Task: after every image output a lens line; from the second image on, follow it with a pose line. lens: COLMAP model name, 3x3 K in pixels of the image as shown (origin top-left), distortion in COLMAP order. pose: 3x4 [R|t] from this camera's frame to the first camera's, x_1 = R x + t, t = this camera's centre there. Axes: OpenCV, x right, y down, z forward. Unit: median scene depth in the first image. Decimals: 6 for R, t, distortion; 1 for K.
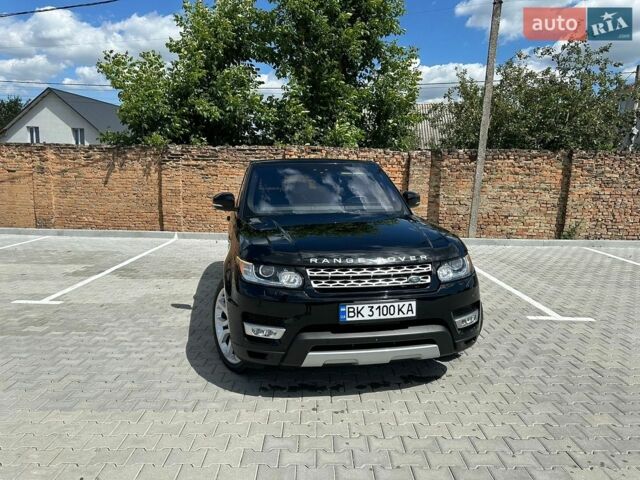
lens RADIAL K [[448.7, 0, 319.1], [0, 448.7, 242.0], [0, 0, 1]] dist [0.047327, -0.058370]
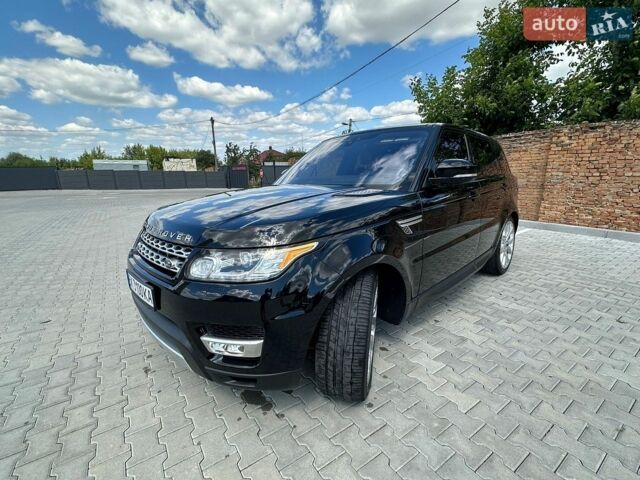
lens RADIAL K [[292.3, 0, 321.1], [0, 292.3, 245.2], [0, 0, 1]] dist [-0.002212, 0.000301]
pose [[0.559632, 0.173775, -0.810318, 0.241137], [-0.094597, 0.984773, 0.145856, -0.014675], [0.823325, -0.004972, 0.567549, 0.295201]]
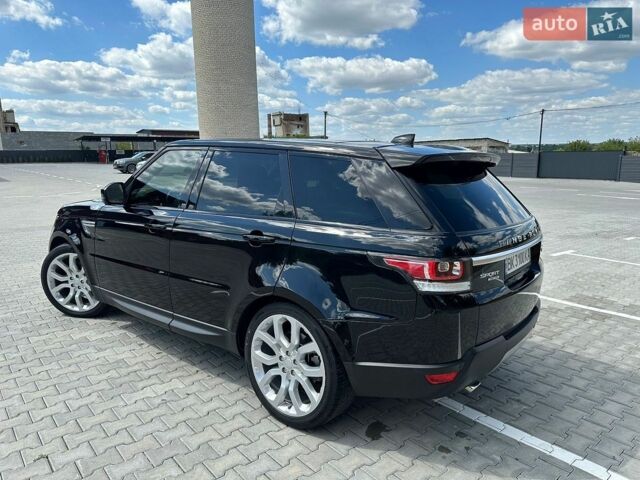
lens RADIAL K [[448.7, 0, 308.7], [0, 448.7, 253.6], [0, 0, 1]] dist [0.047327, -0.058370]
pose [[-0.770119, 0.107712, -0.628740, 0.222760], [-0.114108, 0.946482, 0.301912, -0.132102], [0.627611, 0.304253, -0.716613, 0.900647]]
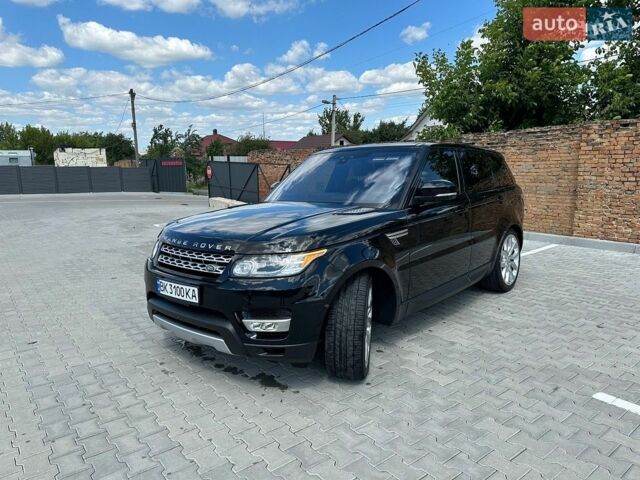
lens RADIAL K [[448.7, 0, 316.3], [0, 448.7, 243.2], [0, 0, 1]] dist [0.047327, -0.058370]
pose [[0.609180, 0.105797, -0.785943, 0.358101], [-0.088747, 0.993931, 0.065008, -0.017978], [0.788051, 0.030148, 0.614872, 0.181921]]
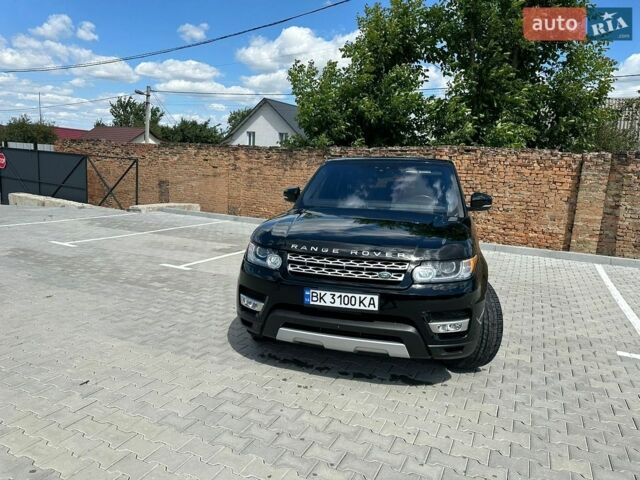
lens RADIAL K [[448.7, 0, 317.7], [0, 448.7, 243.7], [0, 0, 1]] dist [0.047327, -0.058370]
pose [[0.900173, 0.093372, -0.425407, 0.158111], [-0.094045, 0.995378, 0.019473, 0.002314], [0.425259, 0.022478, 0.904793, 0.007329]]
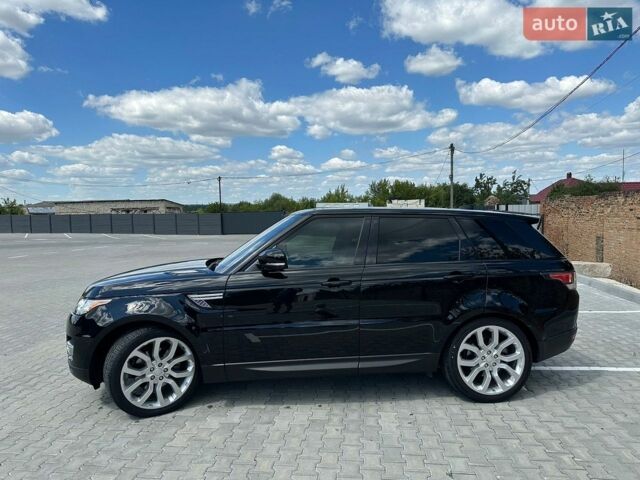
lens RADIAL K [[448.7, 0, 317.2], [0, 448.7, 254.9], [0, 0, 1]] dist [0.047327, -0.058370]
pose [[-0.117608, 0.065669, -0.990886, 0.485371], [-0.134862, 0.987511, 0.081452, -0.088623], [0.983860, 0.143212, -0.107283, 0.589914]]
